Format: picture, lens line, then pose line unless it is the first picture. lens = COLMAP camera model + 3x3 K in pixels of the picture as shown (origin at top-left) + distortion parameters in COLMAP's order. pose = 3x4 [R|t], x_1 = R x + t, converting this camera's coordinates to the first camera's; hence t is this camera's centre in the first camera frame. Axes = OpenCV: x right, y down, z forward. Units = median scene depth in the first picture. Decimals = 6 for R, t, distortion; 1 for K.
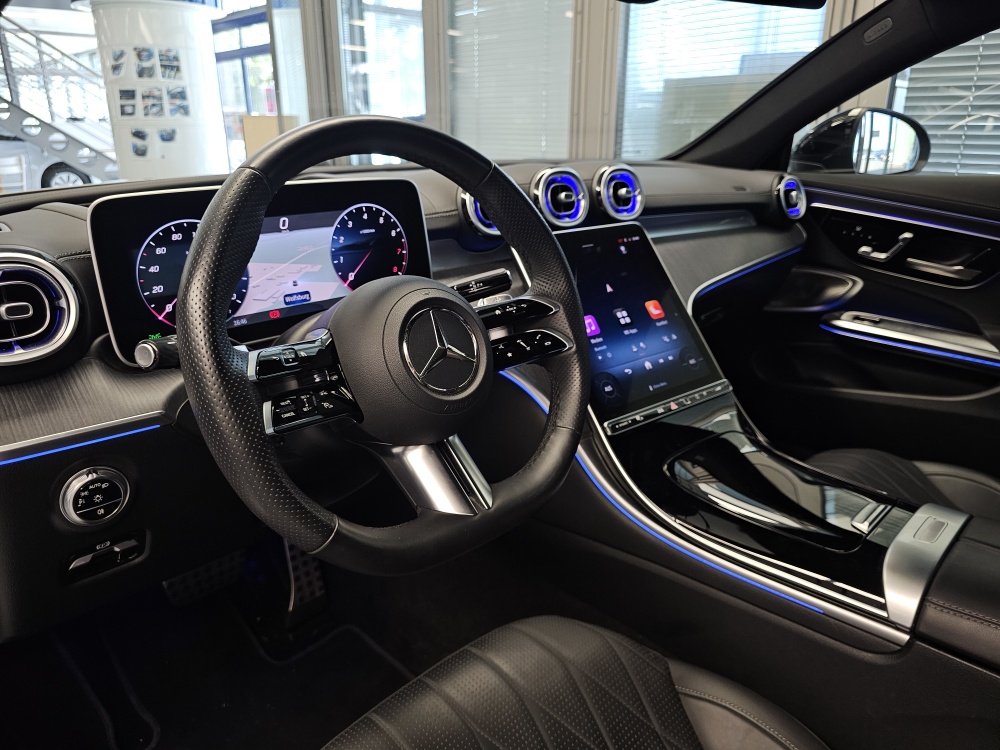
lens RADIAL K [[691.3, 0, 490.0], [0, 691.3, 356.0], [0, 0, 1]] dist [0.042786, -0.046633]
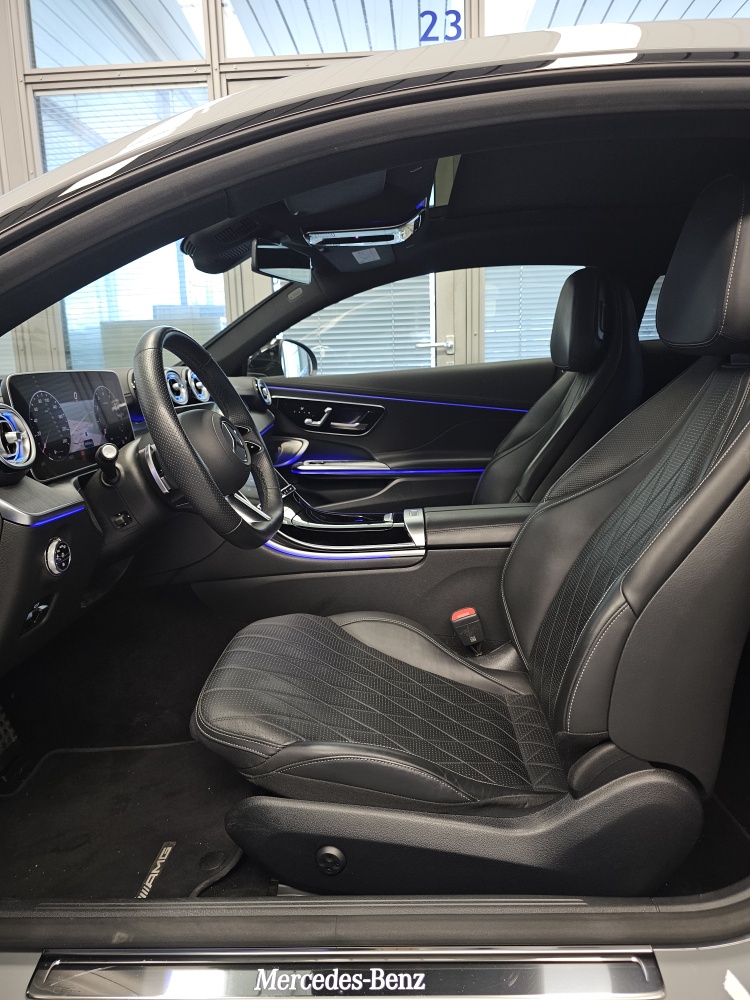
lens RADIAL K [[683.9, 0, 378.9], [0, 683.9, 497.8], [0, 0, 1]] dist [0.049627, -0.052445]
pose [[0.726477, -0.154471, 0.669604, -0.482846], [0.246452, 0.968154, -0.044040, 0.146372], [-0.641477, 0.197019, 0.741411, -0.293801]]
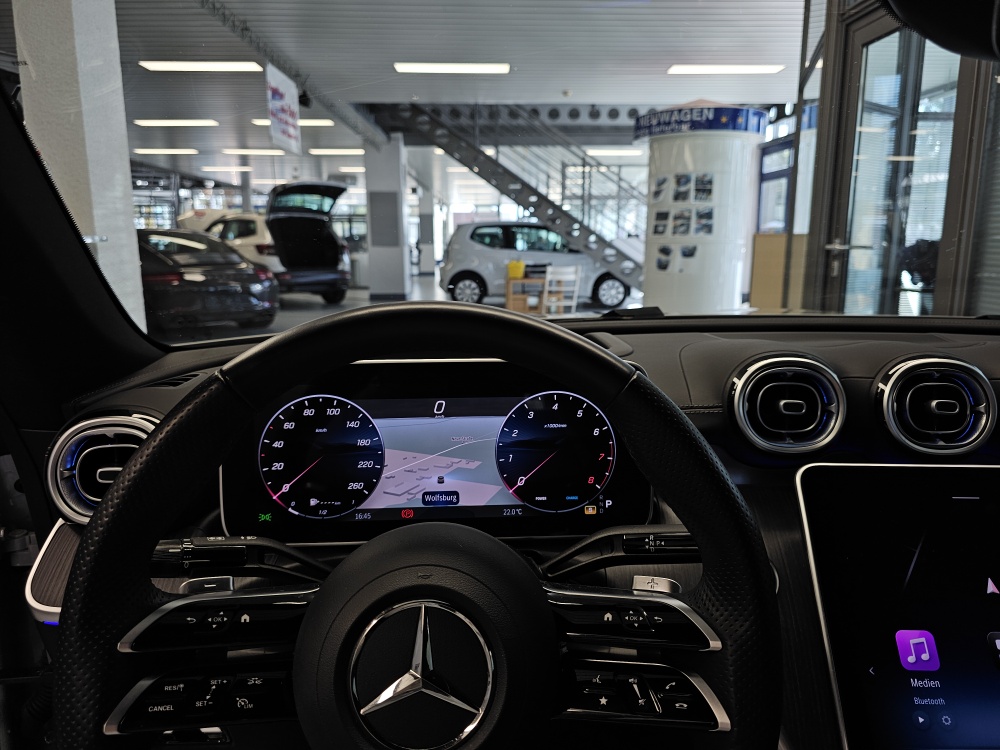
lens RADIAL K [[683.9, 0, 503.9], [0, 683.9, 372.0], [0, 0, 1]] dist [0.049627, -0.052445]
pose [[0.753232, 0.124385, -0.645887, 0.155871], [-0.205083, 0.977418, -0.050936, -0.114466], [0.624966, 0.170827, 0.761732, 0.234744]]
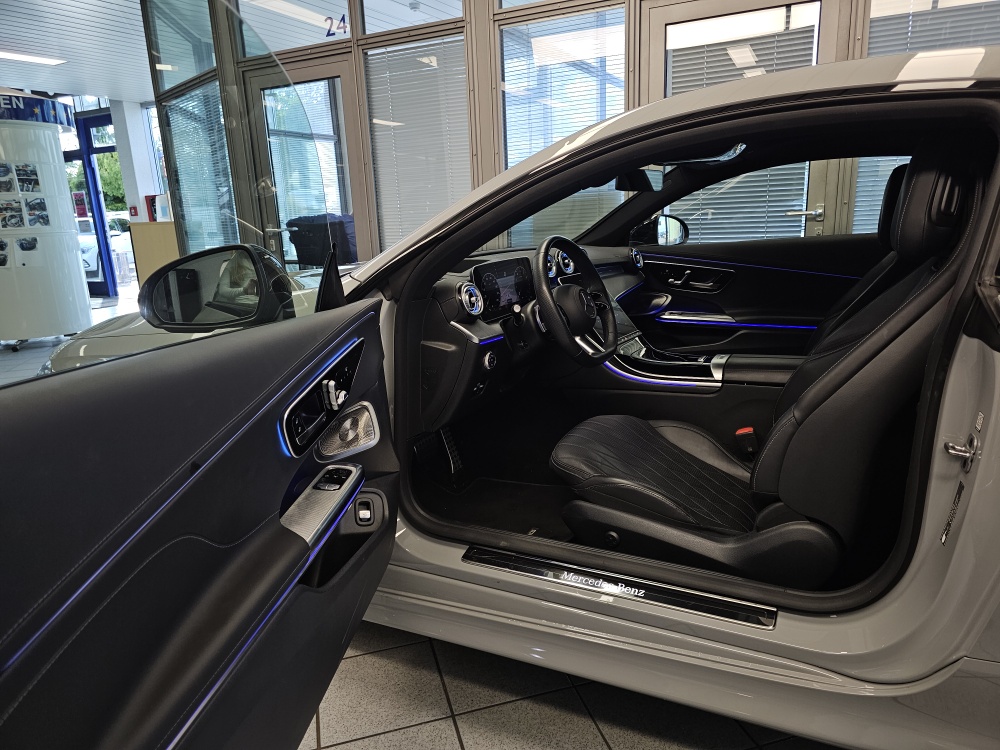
lens RADIAL K [[683.9, 0, 503.9], [0, 683.9, 372.0], [0, 0, 1]] dist [0.049627, -0.052445]
pose [[0.945833, -0.107834, 0.306221, -0.653773], [0.135857, 0.988134, -0.071657, 0.217002], [-0.294860, 0.109377, 0.949260, -0.857214]]
